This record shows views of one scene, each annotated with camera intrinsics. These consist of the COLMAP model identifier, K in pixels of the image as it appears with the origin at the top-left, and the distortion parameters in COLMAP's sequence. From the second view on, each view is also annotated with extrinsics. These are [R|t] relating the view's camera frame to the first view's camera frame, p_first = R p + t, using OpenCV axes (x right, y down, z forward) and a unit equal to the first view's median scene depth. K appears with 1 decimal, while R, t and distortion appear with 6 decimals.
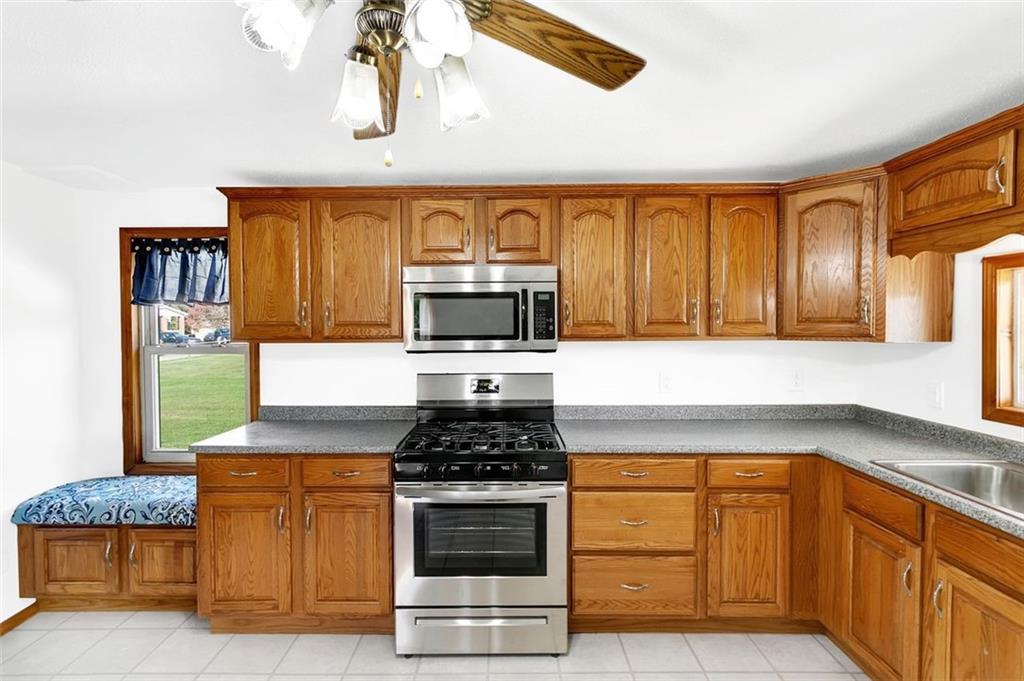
lens RADIAL K [[481.3, 0, 512.2], [0, 481.3, 333.6], [0, 0, 1]] dist [0.002395, 0.002143]
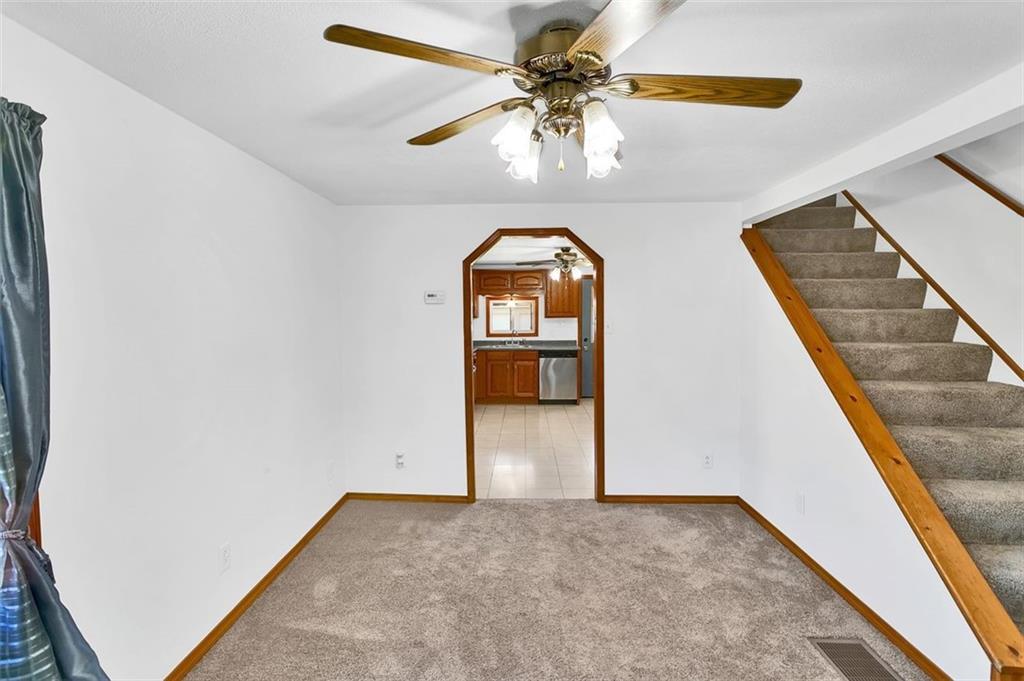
lens RADIAL K [[481.3, 0, 505.9], [0, 481.3, 337.2], [0, 0, 1]] dist [0.002395, 0.002143]
pose [[0.041100, -0.045848, 0.998103, -2.829377], [0.029457, 0.998568, 0.044656, 0.002234], [-0.998721, 0.027566, 0.042391, 0.628395]]
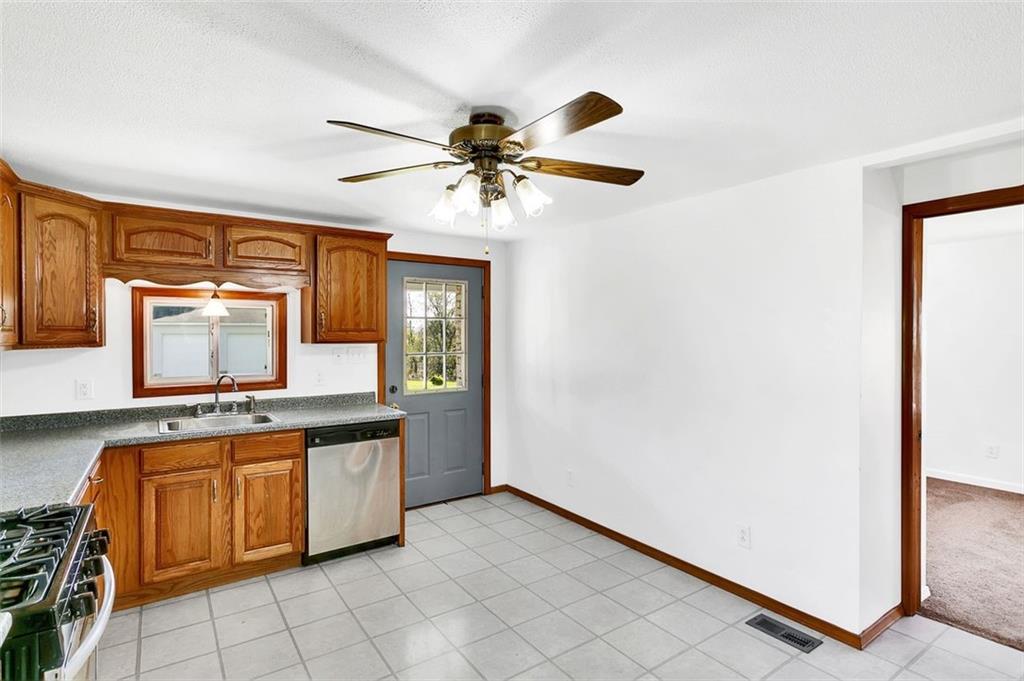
lens RADIAL K [[500.9, 0, 492.7], [0, 500.9, 340.0], [0, 0, 1]] dist [0.005897, 0.000759]
pose [[-0.542346, -0.007606, 0.840121, -0.820583], [0.022318, 0.999476, 0.023456, -0.007975], [-0.839859, 0.031471, -0.541892, 0.852629]]
